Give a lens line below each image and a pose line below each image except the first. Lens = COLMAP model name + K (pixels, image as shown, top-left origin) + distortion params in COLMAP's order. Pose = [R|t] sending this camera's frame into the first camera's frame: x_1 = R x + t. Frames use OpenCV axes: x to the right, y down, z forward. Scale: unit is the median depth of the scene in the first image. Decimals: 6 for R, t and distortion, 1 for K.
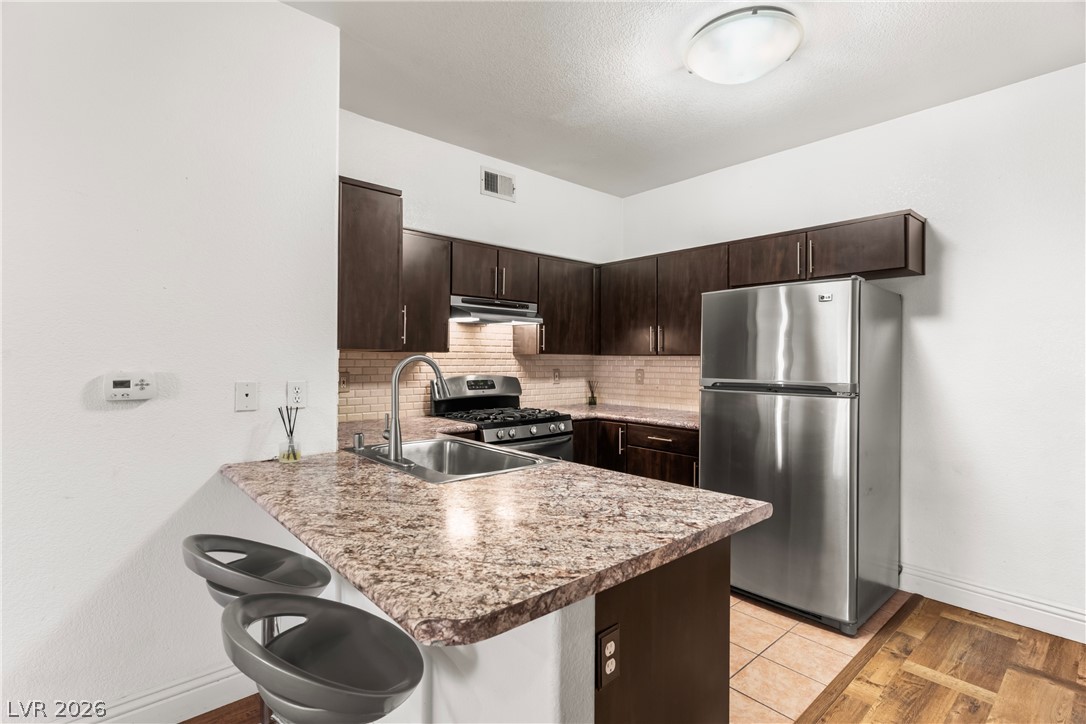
lens RADIAL K [[515.1, 0, 541.9], [0, 515.1, 358.5], [0, 0, 1]] dist [0.002745, 0.001471]
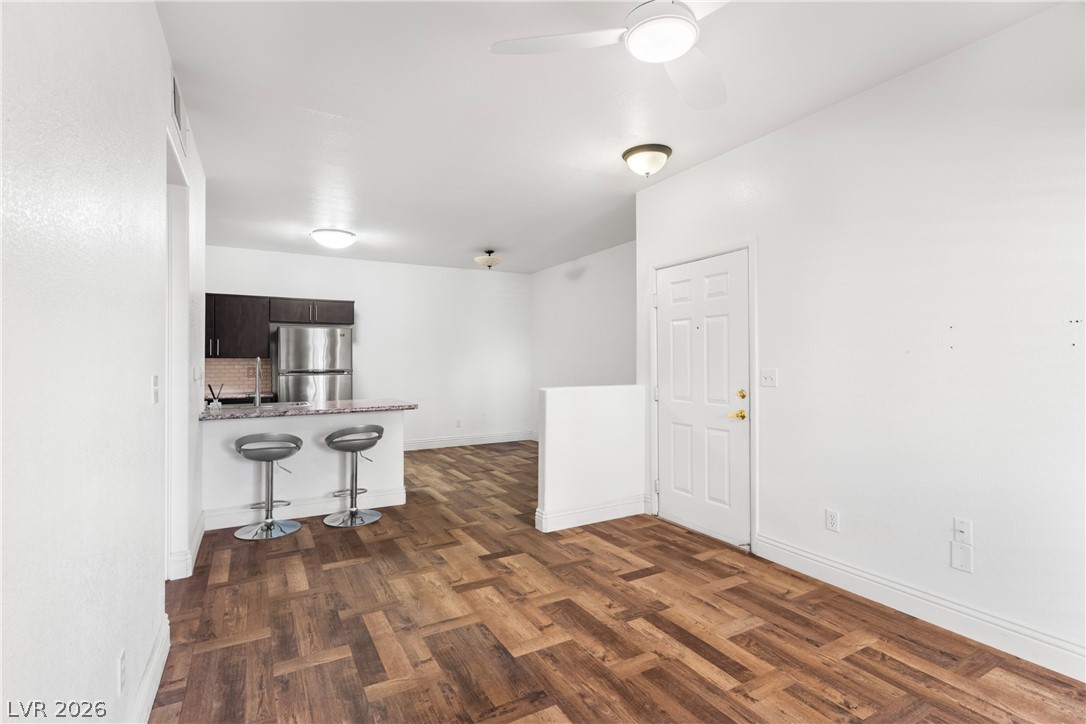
lens RADIAL K [[515.1, 0, 547.4], [0, 515.1, 361.4], [0, 0, 1]] dist [0.002745, 0.001471]
pose [[0.202656, -0.005589, 0.979234, -1.478545], [0.005719, 0.999973, 0.004524, 0.006050], [-0.979233, 0.004683, 0.202682, -0.422261]]
